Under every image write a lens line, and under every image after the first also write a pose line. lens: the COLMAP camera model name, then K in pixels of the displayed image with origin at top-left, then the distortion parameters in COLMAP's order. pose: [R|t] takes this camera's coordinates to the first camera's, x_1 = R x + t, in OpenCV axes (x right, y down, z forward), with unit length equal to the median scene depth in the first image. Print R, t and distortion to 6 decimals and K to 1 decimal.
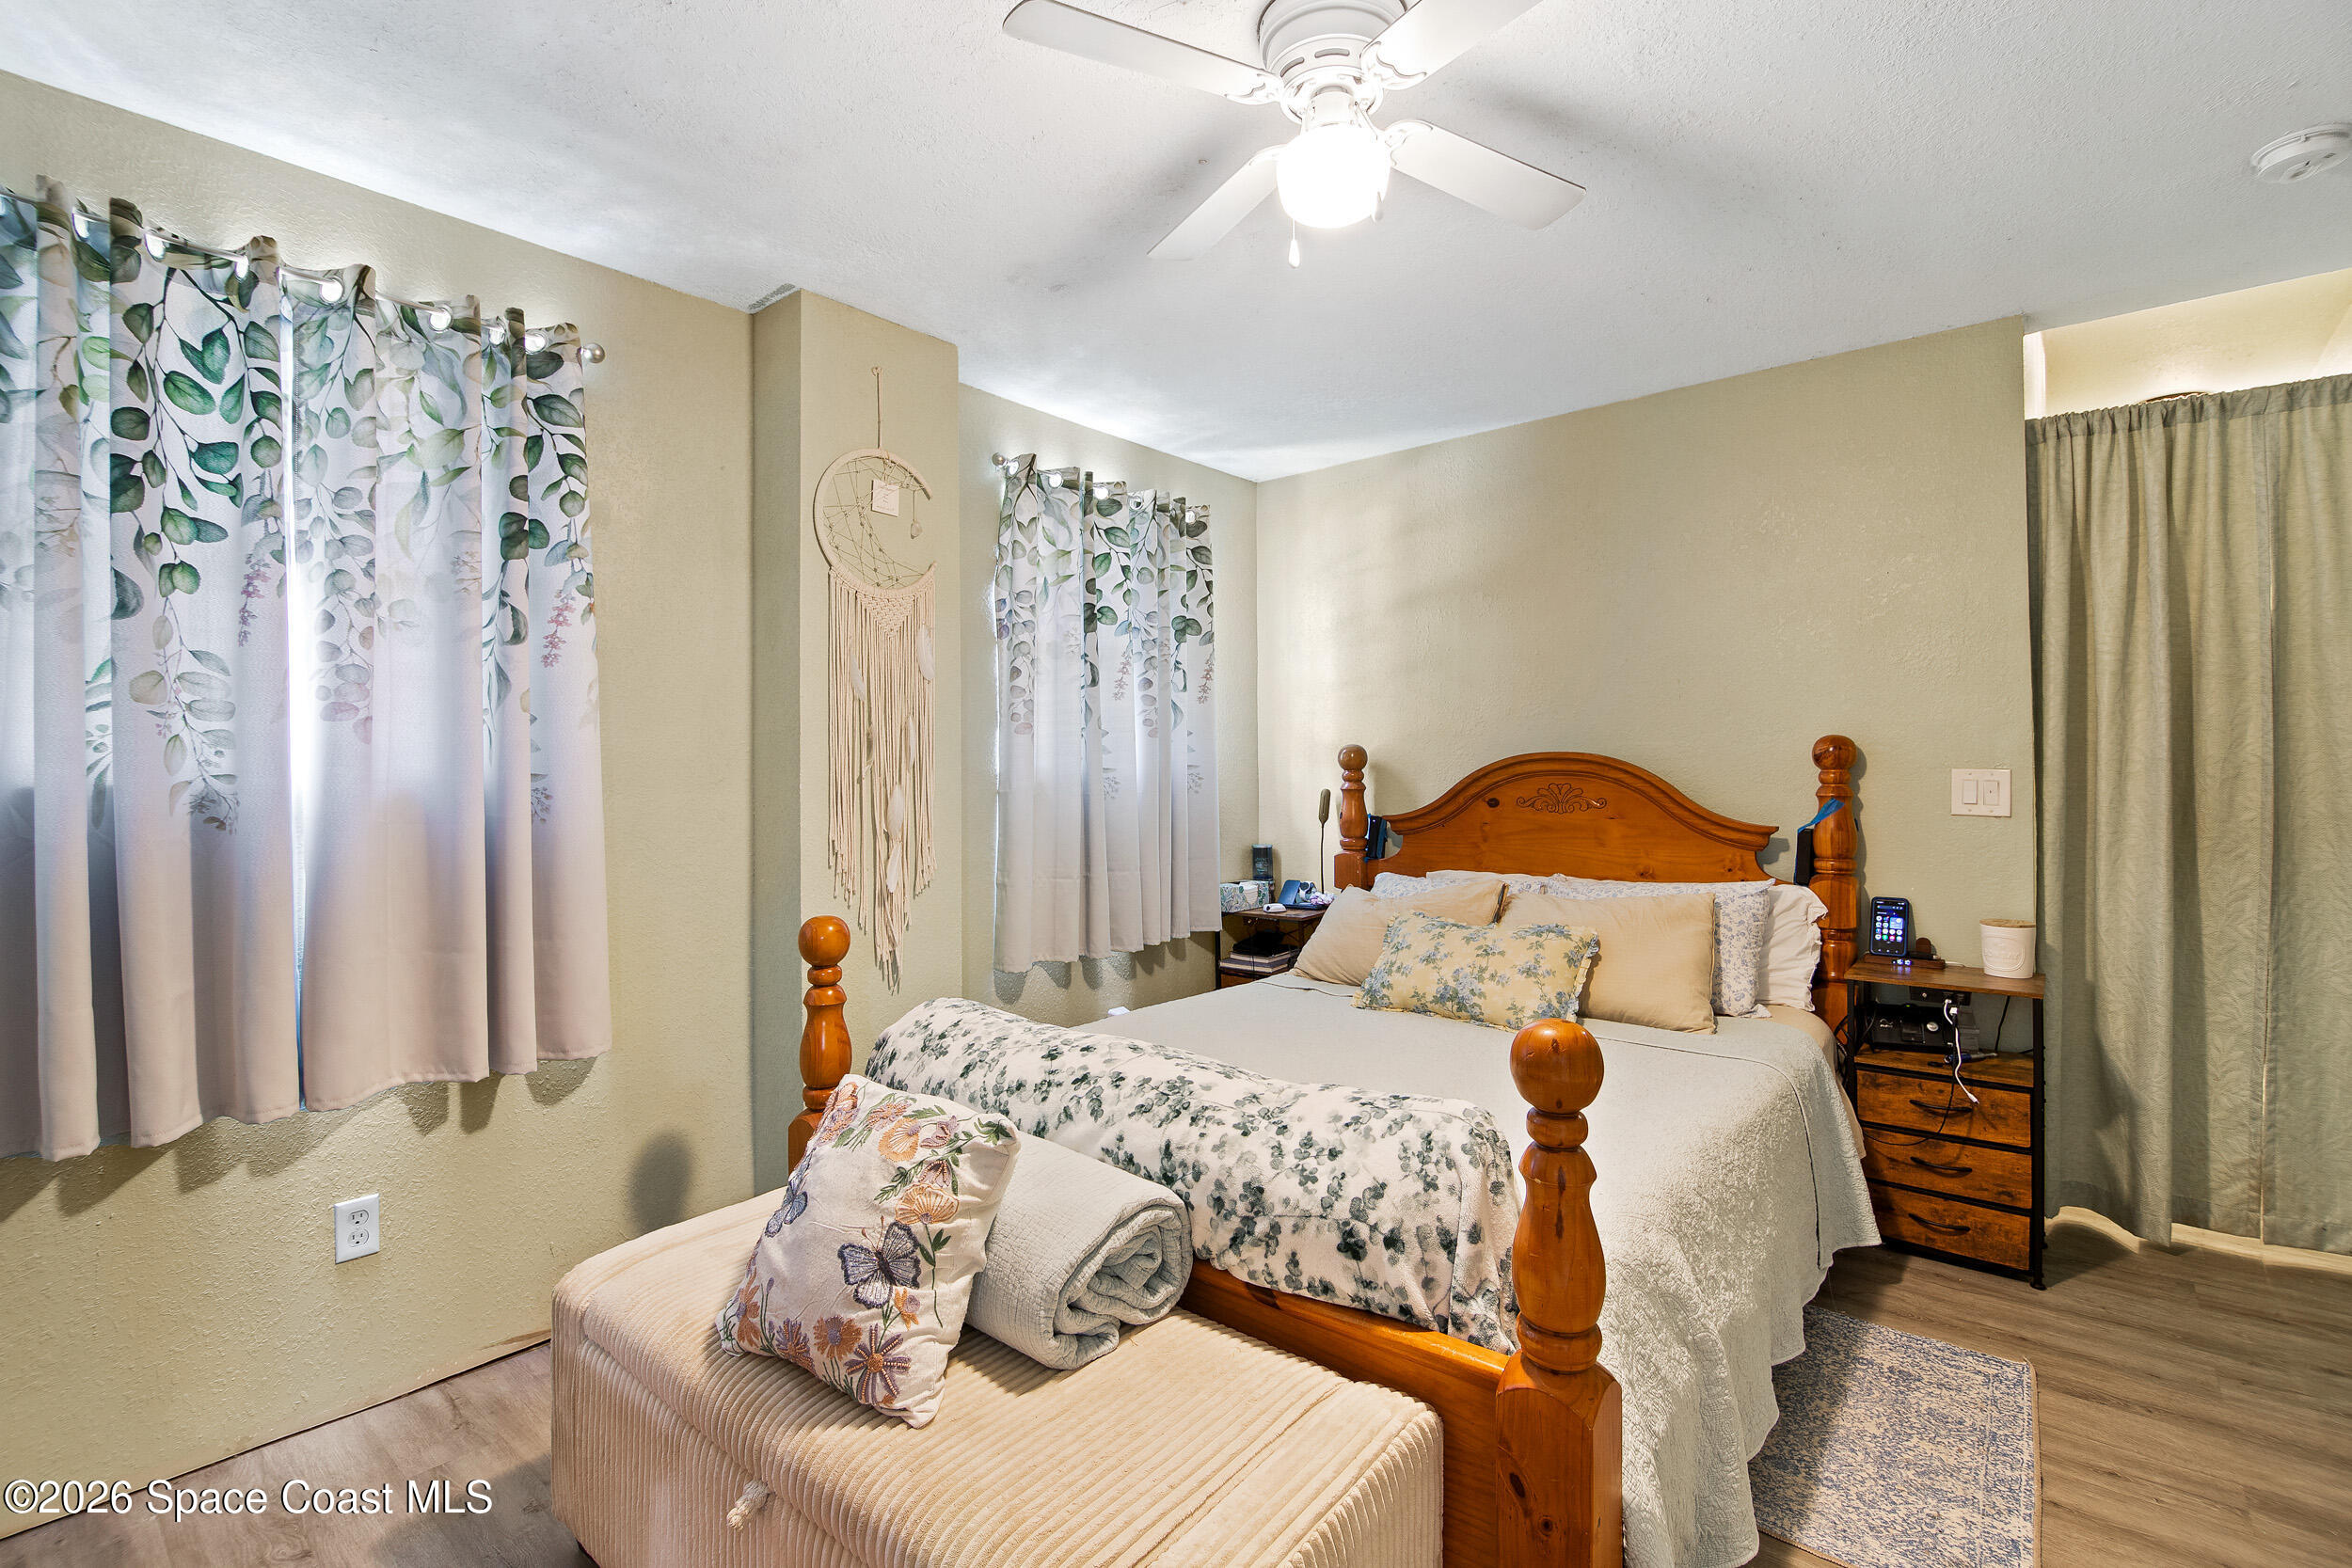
lens RADIAL K [[1077.3, 0, 1176.6], [0, 1077.3, 778.4], [0, 0, 1]] dist [-0.021848, -0.000577]
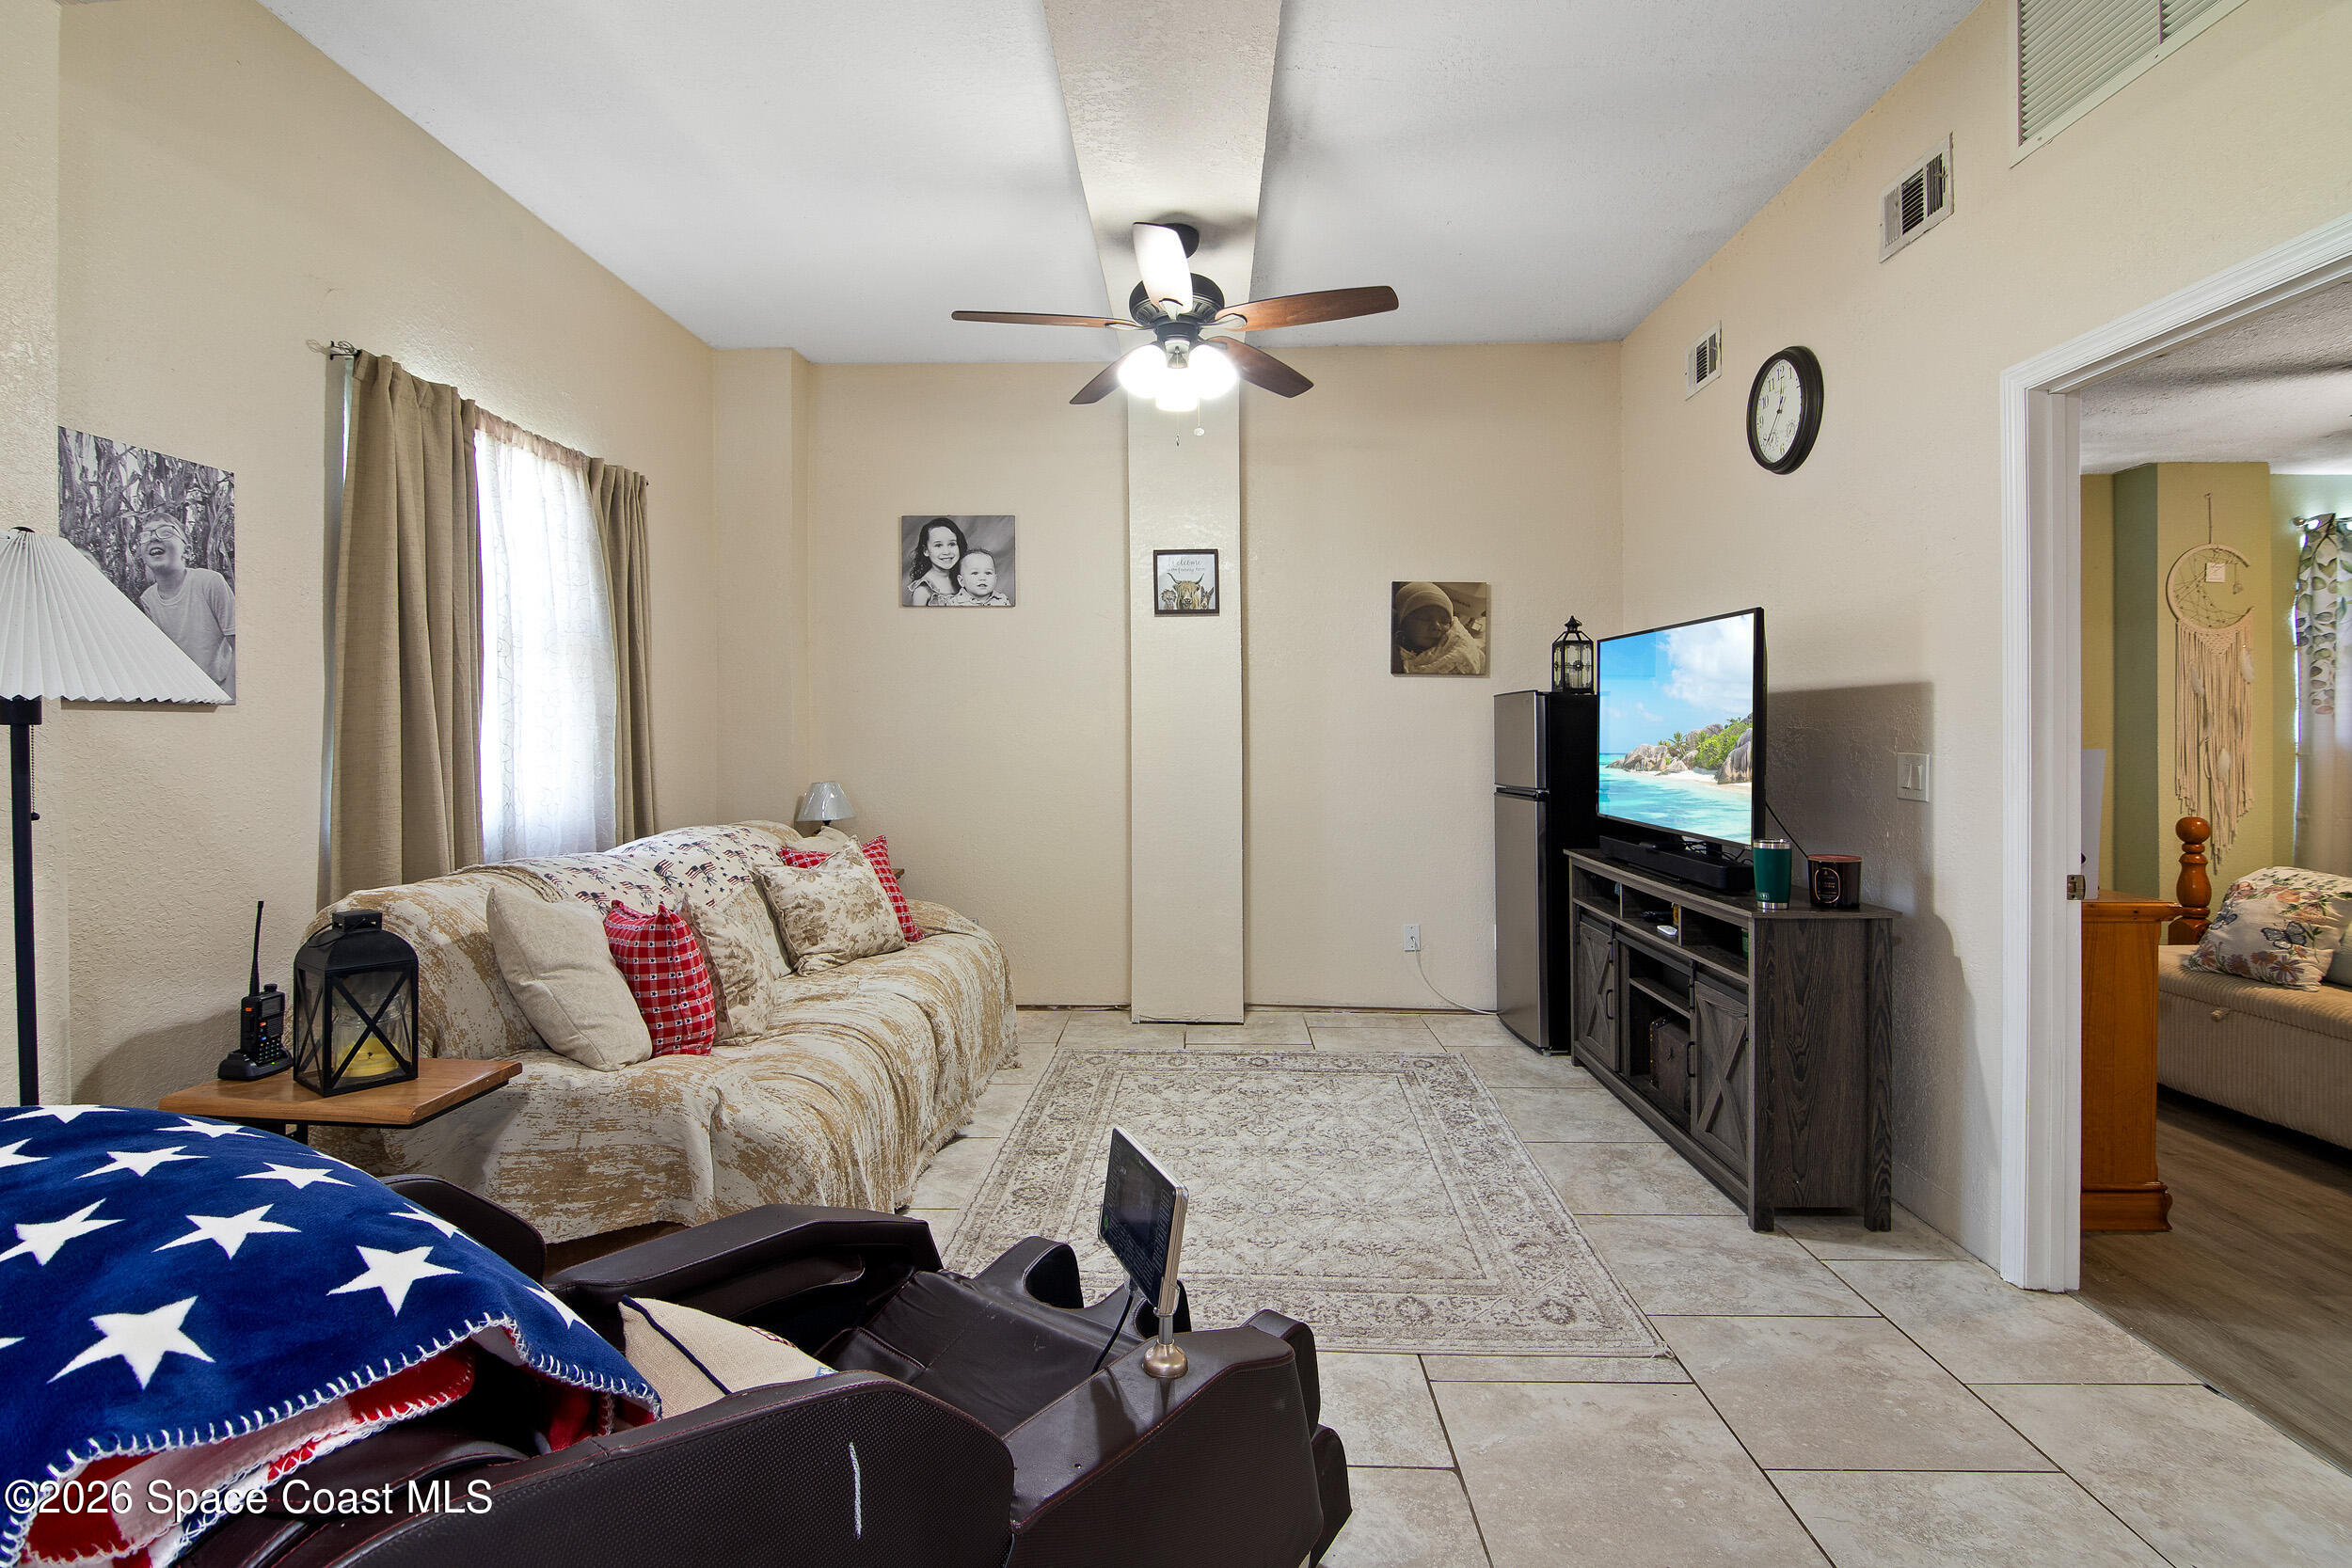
lens RADIAL K [[1077.3, 0, 1176.0], [0, 1077.3, 759.3], [0, 0, 1]] dist [-0.021848, -0.000577]
pose [[0.607633, 0.013326, -0.794106, 0.043355], [-0.004104, 0.999899, 0.013639, 0.007671], [0.794208, -0.005029, 0.607626, -1.202145]]
